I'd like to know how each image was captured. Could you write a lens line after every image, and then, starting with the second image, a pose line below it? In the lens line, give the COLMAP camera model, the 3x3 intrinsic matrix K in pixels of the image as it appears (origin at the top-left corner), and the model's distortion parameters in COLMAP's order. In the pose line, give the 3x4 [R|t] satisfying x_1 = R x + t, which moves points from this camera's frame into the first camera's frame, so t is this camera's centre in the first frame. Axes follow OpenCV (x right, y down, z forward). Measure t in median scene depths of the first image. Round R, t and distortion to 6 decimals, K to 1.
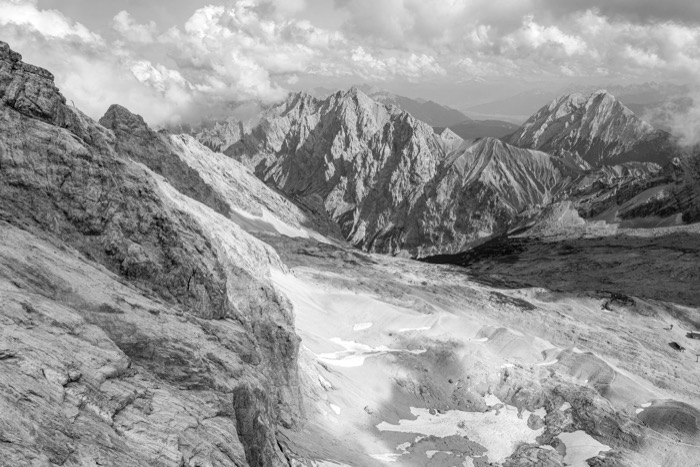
lens RADIAL K [[505.9, 0, 352.7], [0, 505.9, 237.1], [0, 0, 1]] dist [-0.030664, 0.035602]
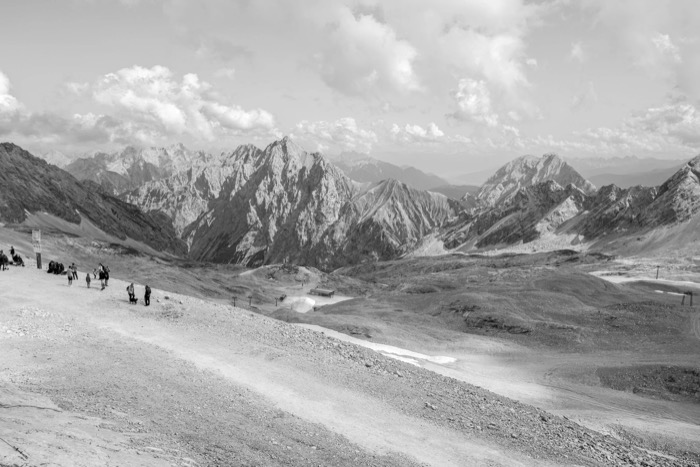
lens RADIAL K [[505.9, 0, 356.2], [0, 505.9, 231.5], [0, 0, 1]] dist [-0.030664, 0.035602]
pose [[0.999680, 0.022827, -0.010900, 0.205665], [-0.024193, 0.988644, -0.148318, 0.058629], [0.007391, 0.148535, 0.988880, 0.002286]]
